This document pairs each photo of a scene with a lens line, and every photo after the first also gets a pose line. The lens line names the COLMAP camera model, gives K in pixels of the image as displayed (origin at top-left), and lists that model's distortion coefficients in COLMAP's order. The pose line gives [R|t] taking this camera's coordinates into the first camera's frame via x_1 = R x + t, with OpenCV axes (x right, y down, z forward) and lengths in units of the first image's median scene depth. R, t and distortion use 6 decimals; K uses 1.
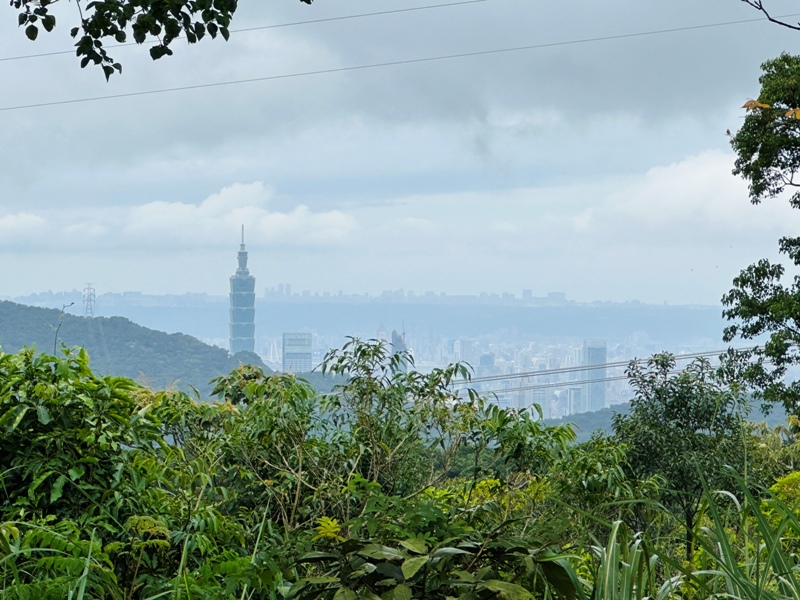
lens RADIAL K [[3276.3, 0, 400.6], [0, 3276.3, 301.1], [0, 0, 1]] dist [-0.788906, 0.000000]
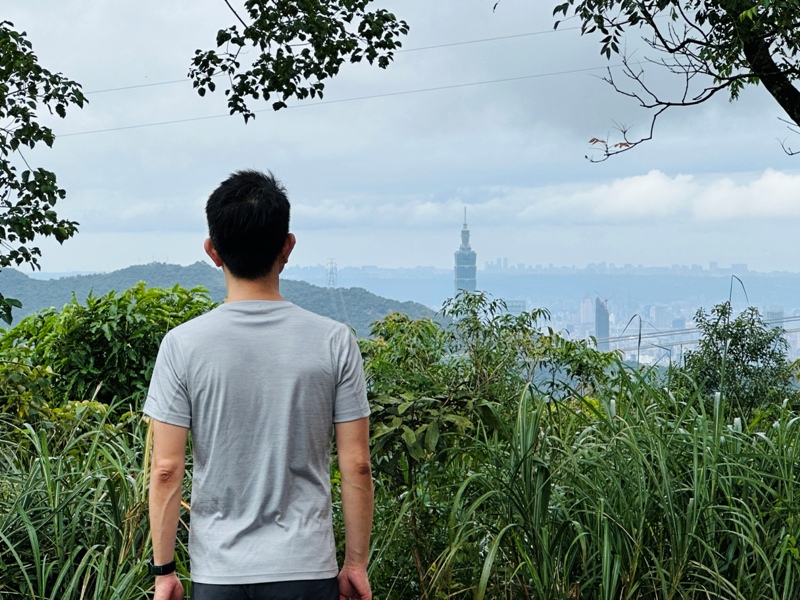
lens RADIAL K [[2893.9, 0, 400.0], [0, 2893.9, 297.3], [0, 0, 1]] dist [-0.986001, 0.000000]
pose [[0.997264, -0.006966, -0.073596, 0.048662], [0.007567, 0.999940, 0.007884, 0.004336], [0.073537, -0.008420, 0.997257, -0.228052]]
